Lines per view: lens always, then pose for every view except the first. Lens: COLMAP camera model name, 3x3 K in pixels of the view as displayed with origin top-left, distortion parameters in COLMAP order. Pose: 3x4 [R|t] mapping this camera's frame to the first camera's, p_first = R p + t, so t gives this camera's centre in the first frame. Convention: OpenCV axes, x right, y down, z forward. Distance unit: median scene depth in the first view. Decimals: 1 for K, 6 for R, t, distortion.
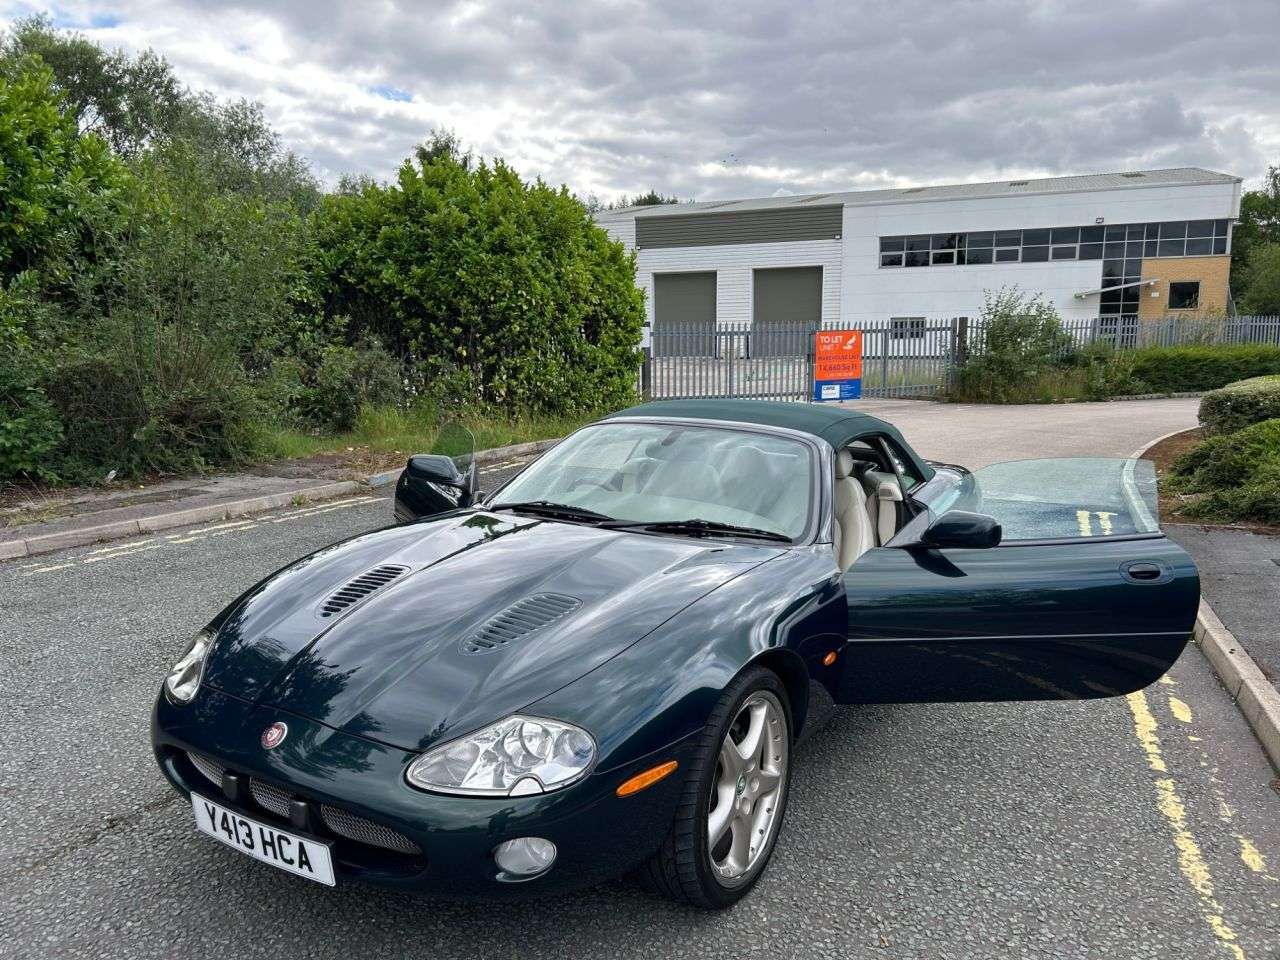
lens RADIAL K [[950.1, 0, 624.5], [0, 950.1, 479.0], [0, 0, 1]] dist [0.047752, -0.045773]
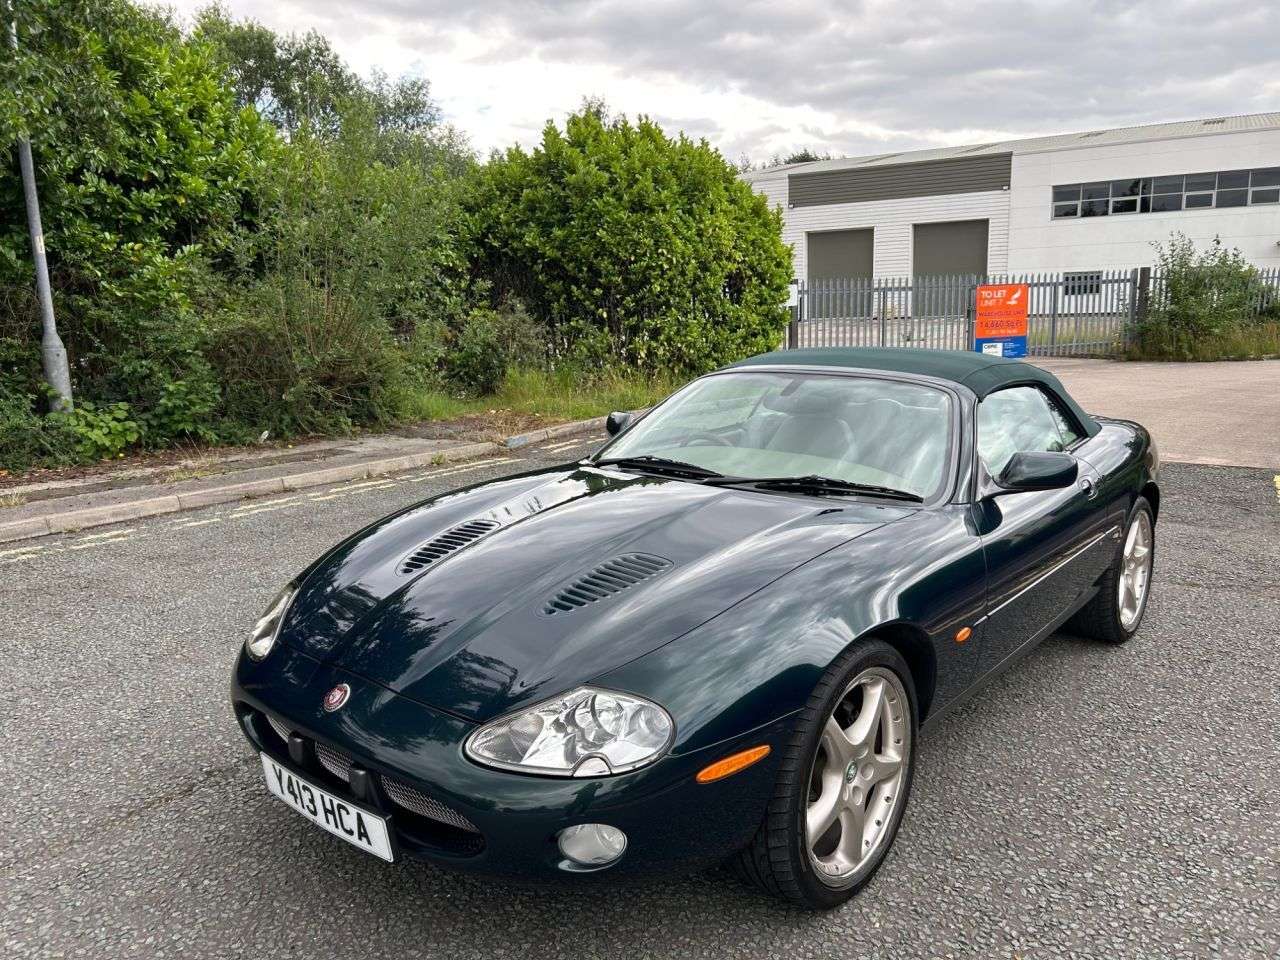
lens RADIAL K [[947.9, 0, 639.2], [0, 947.9, 481.6], [0, 0, 1]] dist [0.051395, -0.048947]
pose [[0.989858, 0.007621, -0.141859, 0.012298], [-0.002141, 0.999247, 0.038744, 0.004353], [0.142048, -0.038047, 0.989128, 0.027153]]
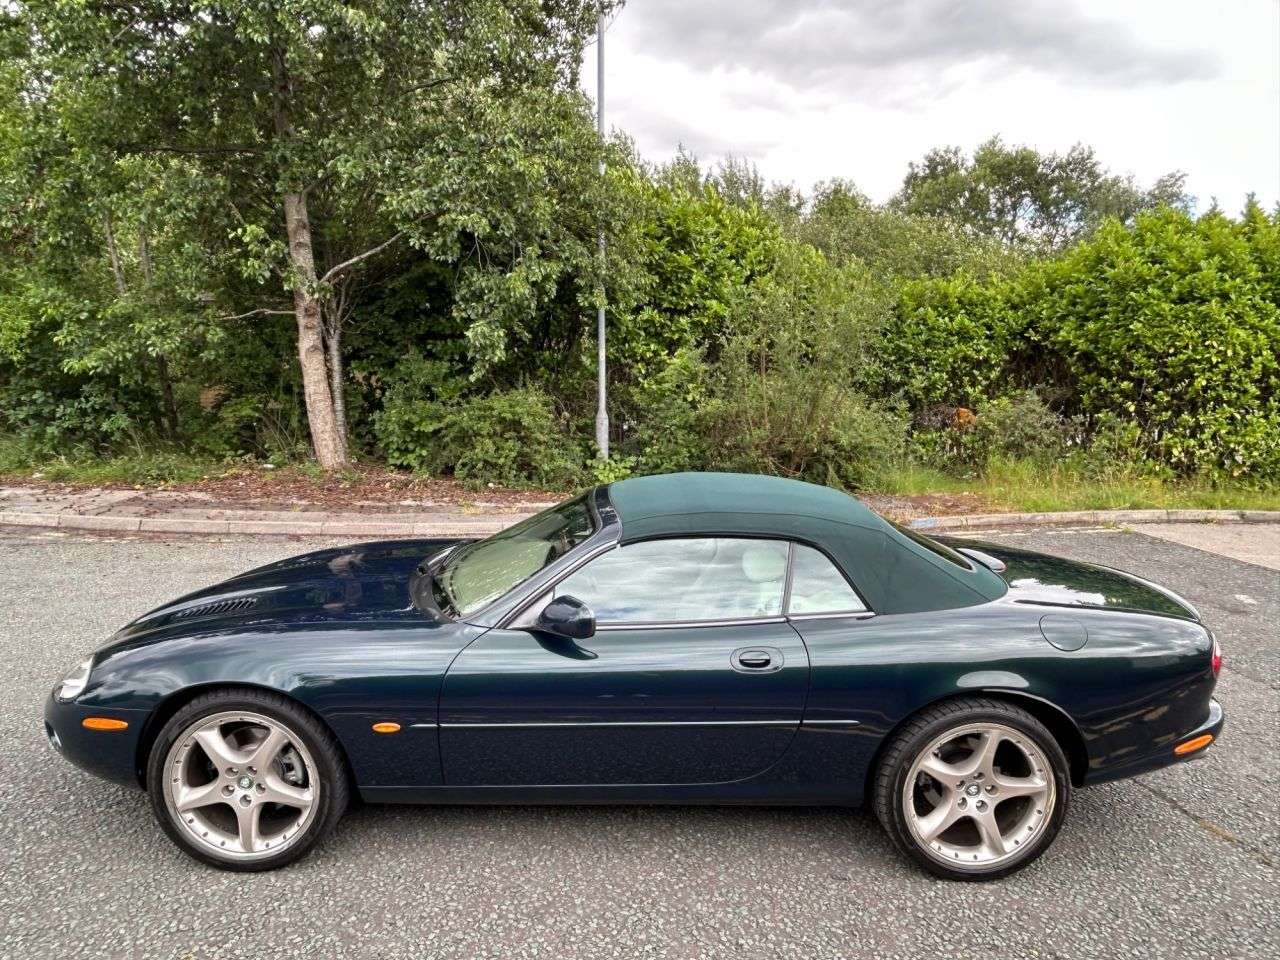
lens RADIAL K [[792.1, 0, 638.9], [0, 792.1, 475.9], [0, 0, 1]] dist [-0.003446, 0.000109]
pose [[0.562118, 0.102524, -0.820678, 0.296666], [-0.125563, 0.991364, 0.037844, -0.044818], [0.817470, 0.081774, 0.570136, 0.198551]]
